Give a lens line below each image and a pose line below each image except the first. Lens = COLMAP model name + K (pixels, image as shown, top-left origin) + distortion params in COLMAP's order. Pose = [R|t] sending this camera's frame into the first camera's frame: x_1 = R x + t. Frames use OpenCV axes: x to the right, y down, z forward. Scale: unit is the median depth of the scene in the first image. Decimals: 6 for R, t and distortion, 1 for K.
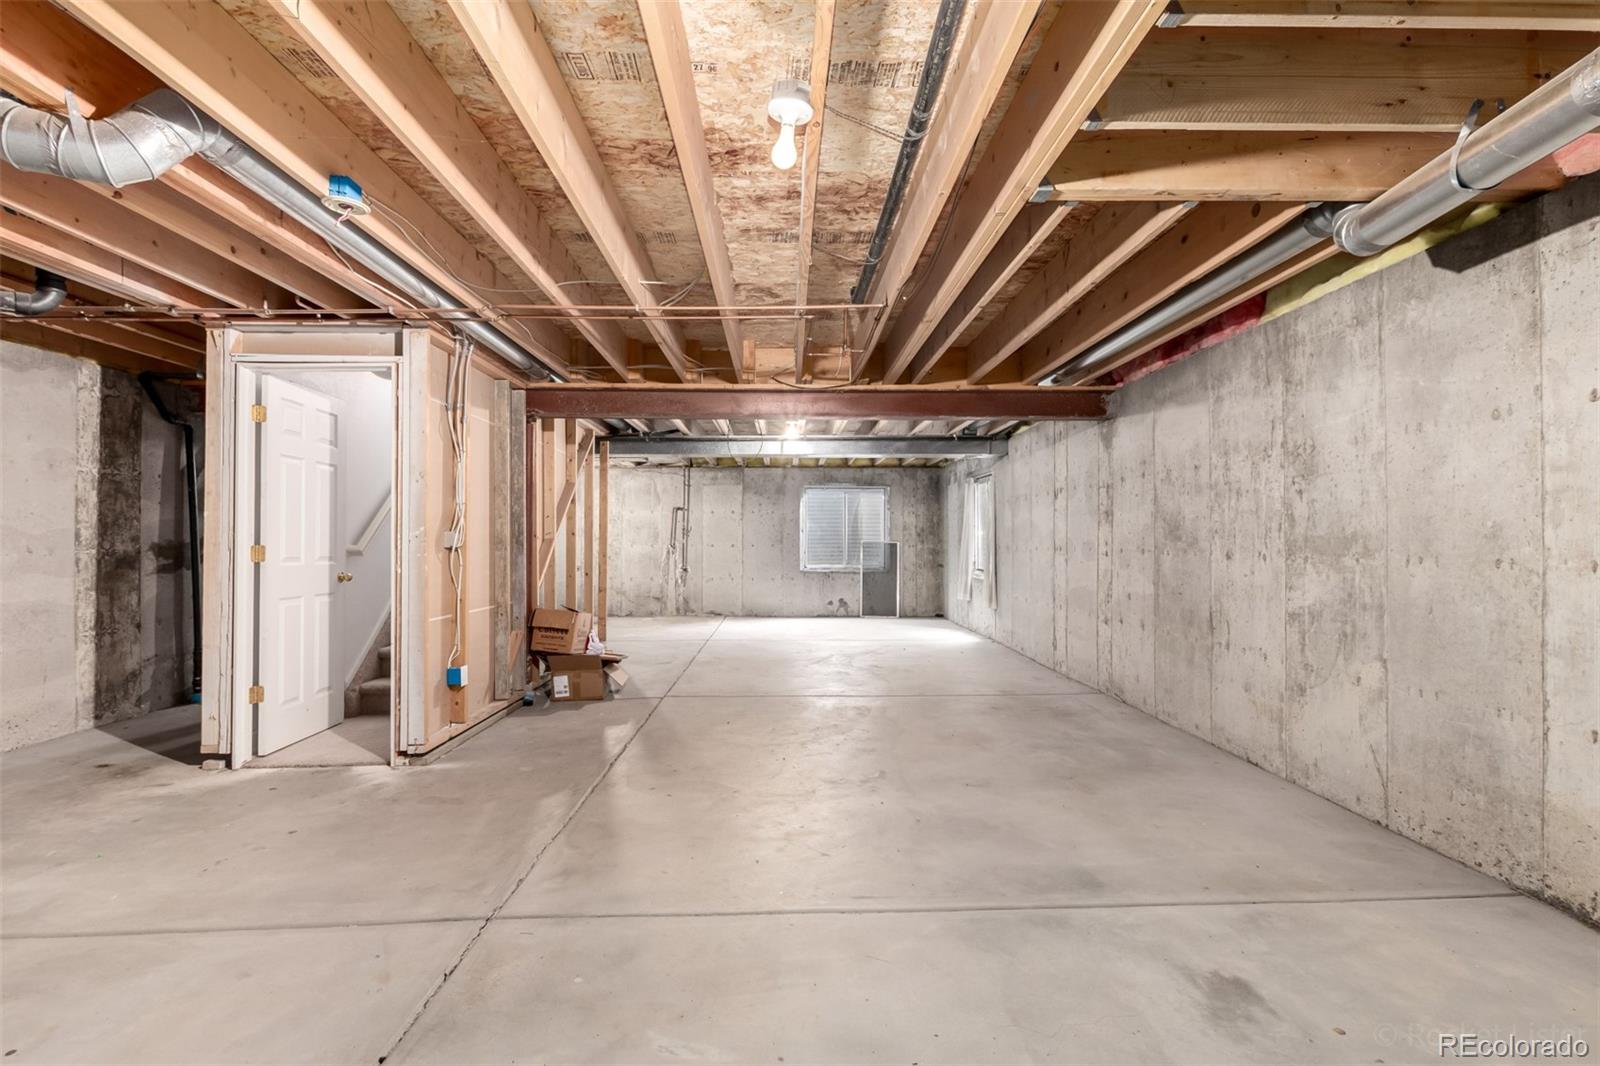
lens RADIAL K [[738.2, 0, 802.6], [0, 738.2, 539.4], [0, 0, 1]] dist [0.005573, -0.002284]
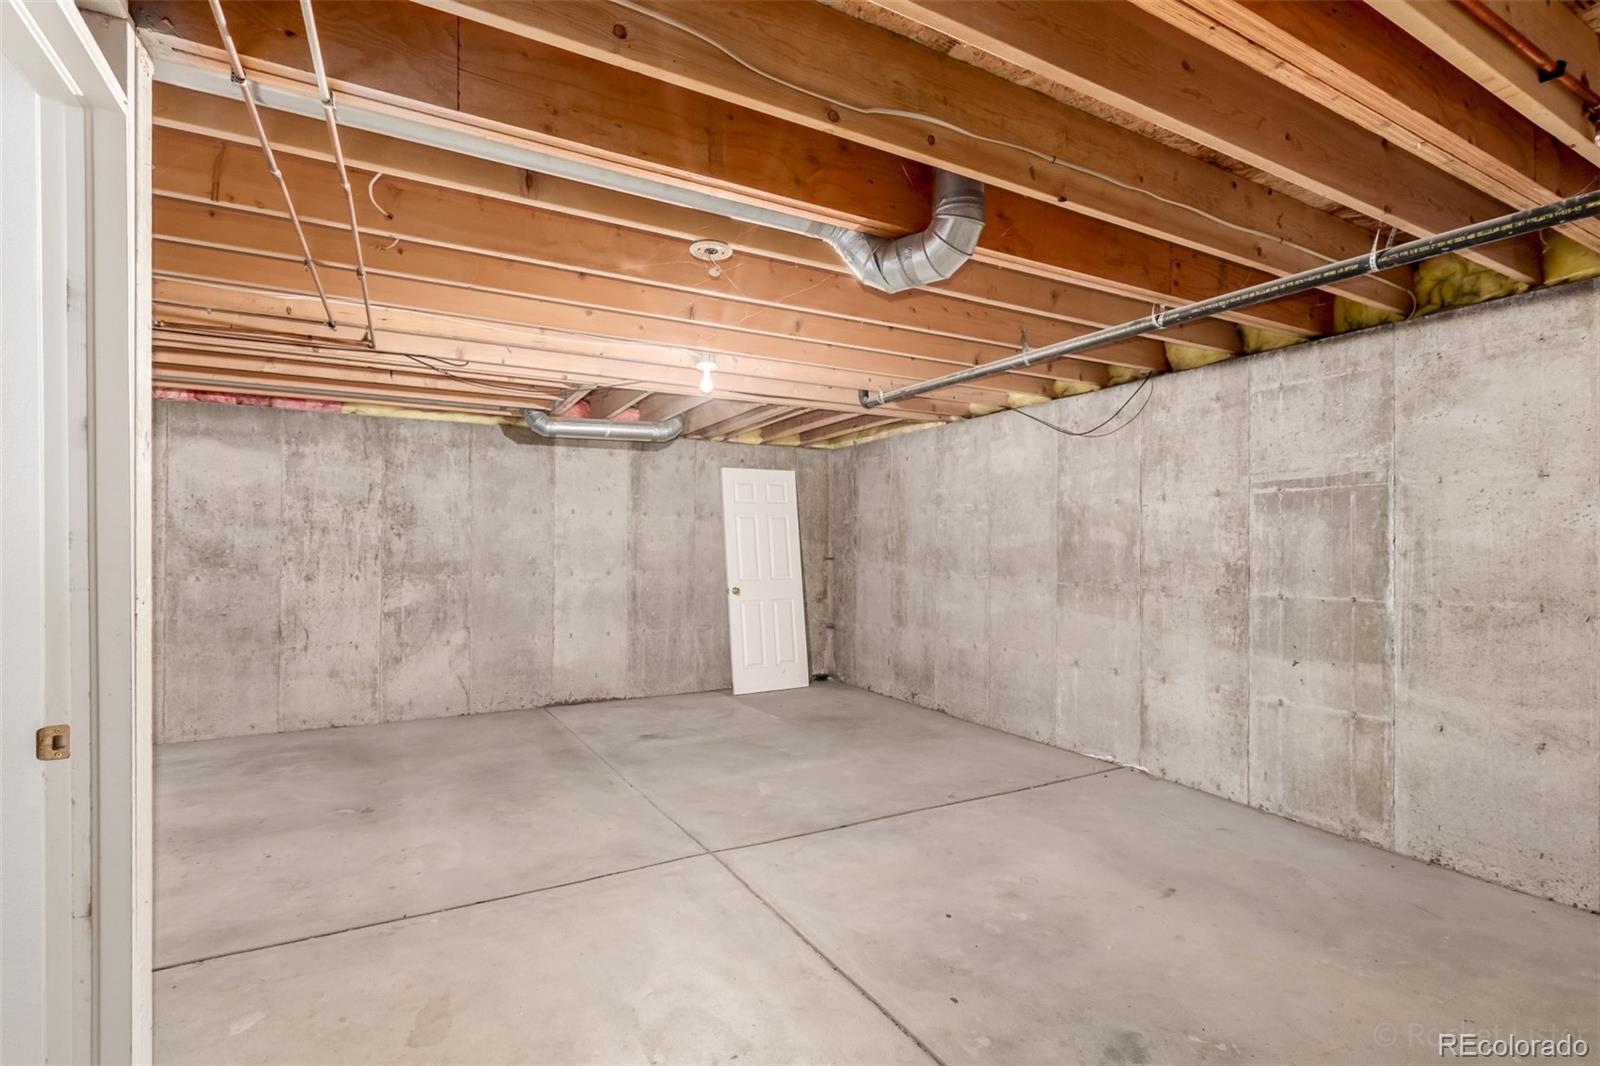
lens RADIAL K [[738.2, 0, 800.1], [0, 738.2, 554.7], [0, 0, 1]] dist [0.005573, -0.002284]
pose [[-0.463554, -0.008259, 0.886030, -1.198173], [-0.004670, 0.999965, 0.006878, -0.038878], [-0.886056, -0.000949, -0.463576, 1.039584]]
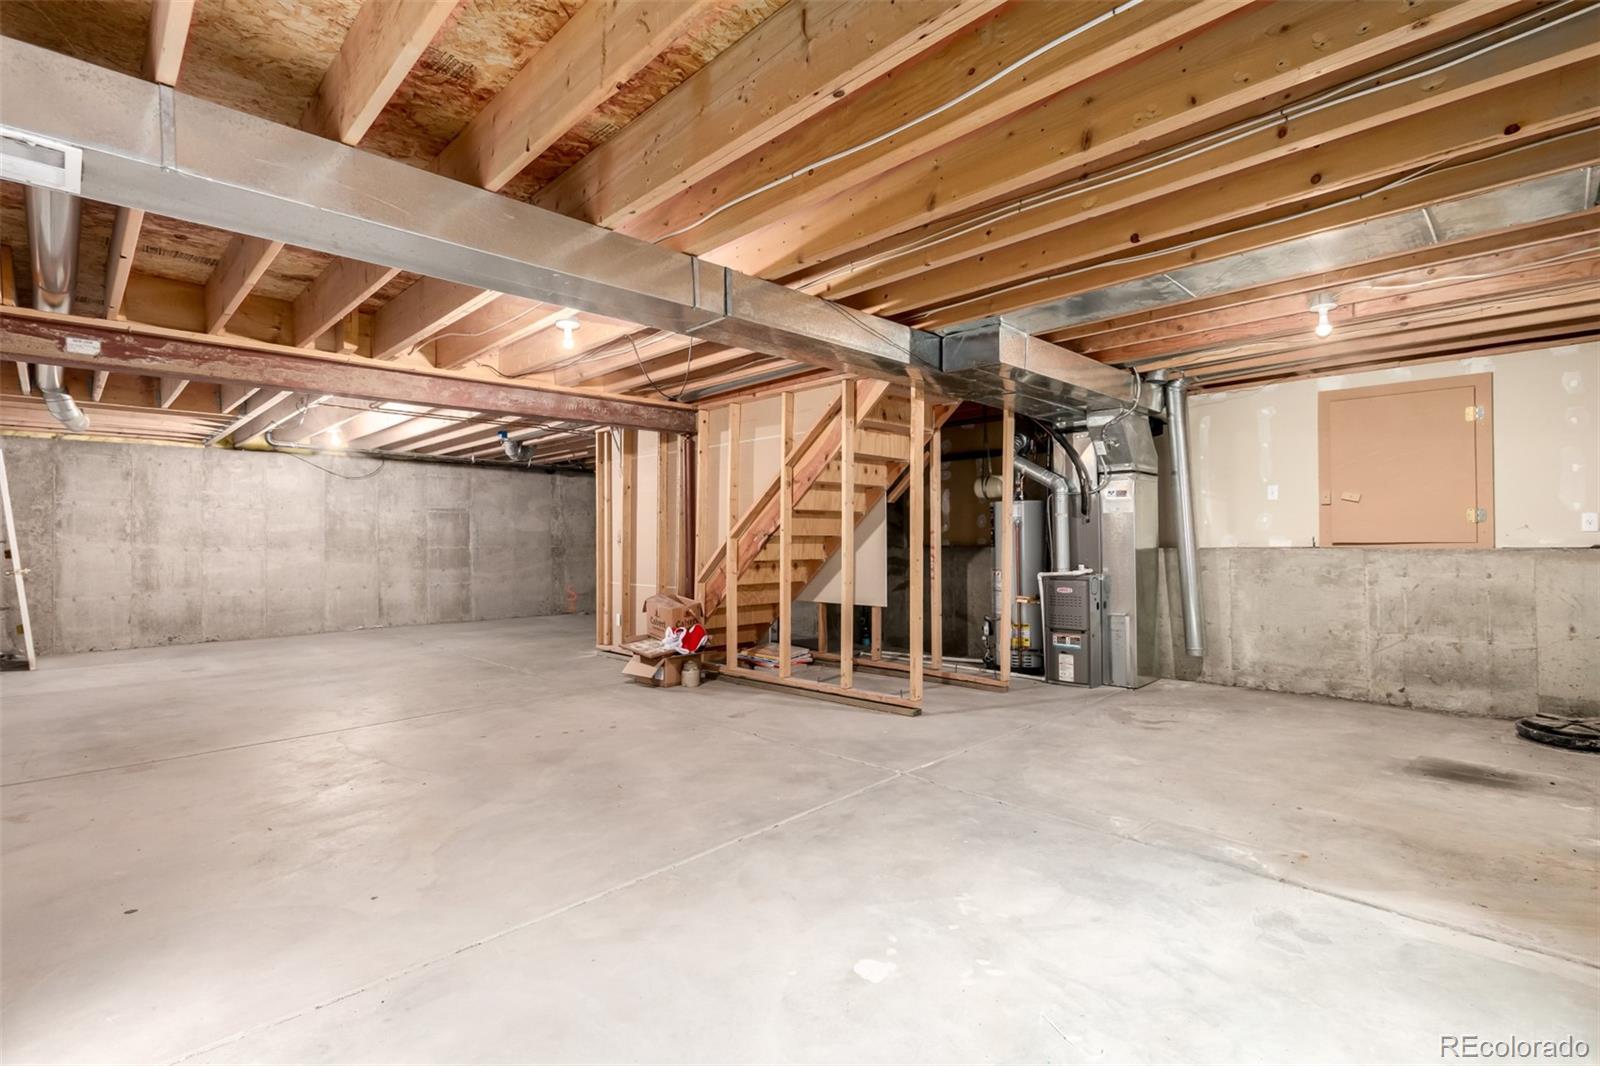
lens RADIAL K [[738.2, 0, 797.4], [0, 738.2, 528.7], [0, 0, 1]] dist [0.005573, -0.002284]
pose [[-0.718710, -0.004016, -0.695298, 0.665718], [-0.001624, 0.999990, -0.004098, -0.046904], [0.695308, -0.001816, -0.718710, 3.419316]]
